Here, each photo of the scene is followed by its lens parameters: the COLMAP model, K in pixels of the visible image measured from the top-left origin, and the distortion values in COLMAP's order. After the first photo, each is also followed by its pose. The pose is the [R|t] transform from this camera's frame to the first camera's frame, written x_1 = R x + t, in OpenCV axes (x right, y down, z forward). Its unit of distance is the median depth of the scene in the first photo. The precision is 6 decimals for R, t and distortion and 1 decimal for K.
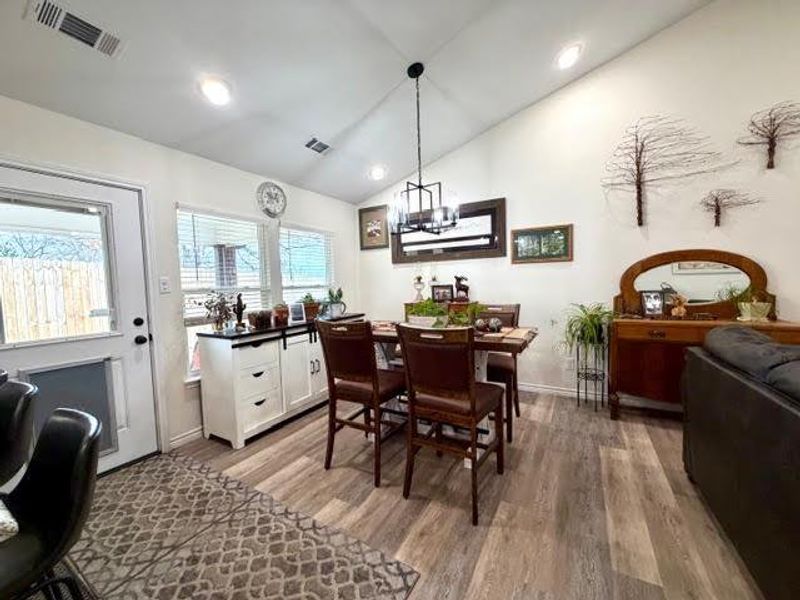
lens RADIAL K [[318.7, 0, 398.1], [0, 318.7, 300.3], [0, 0, 1]] dist [0.001986, -0.000796]
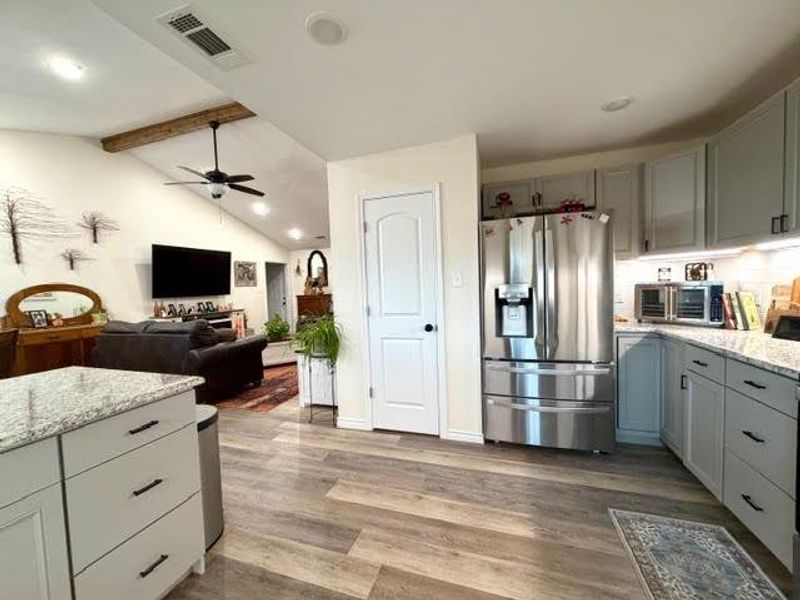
lens RADIAL K [[318.7, 0, 398.1], [0, 318.7, 302.6], [0, 0, 1]] dist [0.001986, -0.000796]
pose [[-0.192698, -0.013026, 0.981172, -0.884962], [0.099685, 0.994479, 0.032780, 0.046807], [-0.976182, 0.104125, -0.190336, -0.302192]]
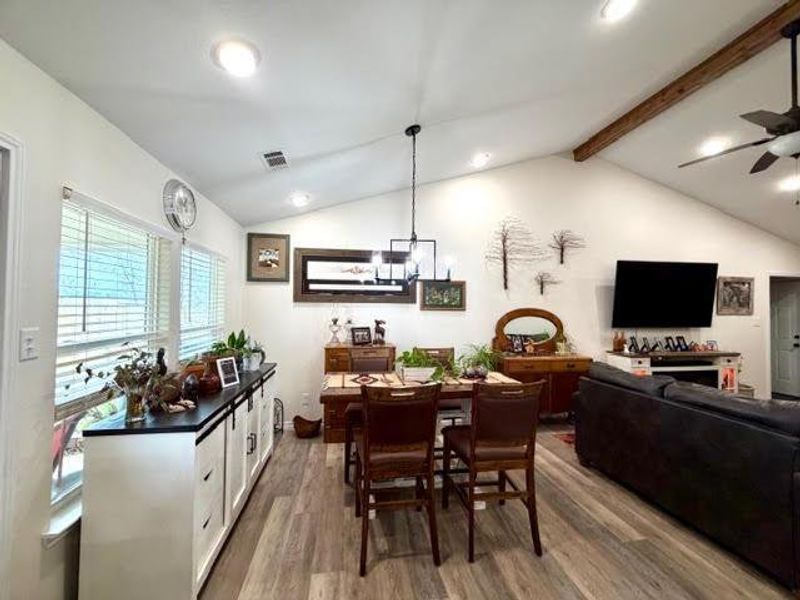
lens RADIAL K [[318.7, 0, 397.1], [0, 318.7, 301.4], [0, 0, 1]] dist [0.001986, -0.000796]
pose [[0.775023, 0.051999, 0.629790, -0.505613], [0.001045, 0.996502, -0.083563, -0.059549], [-0.631932, 0.065422, 0.772258, 0.211527]]
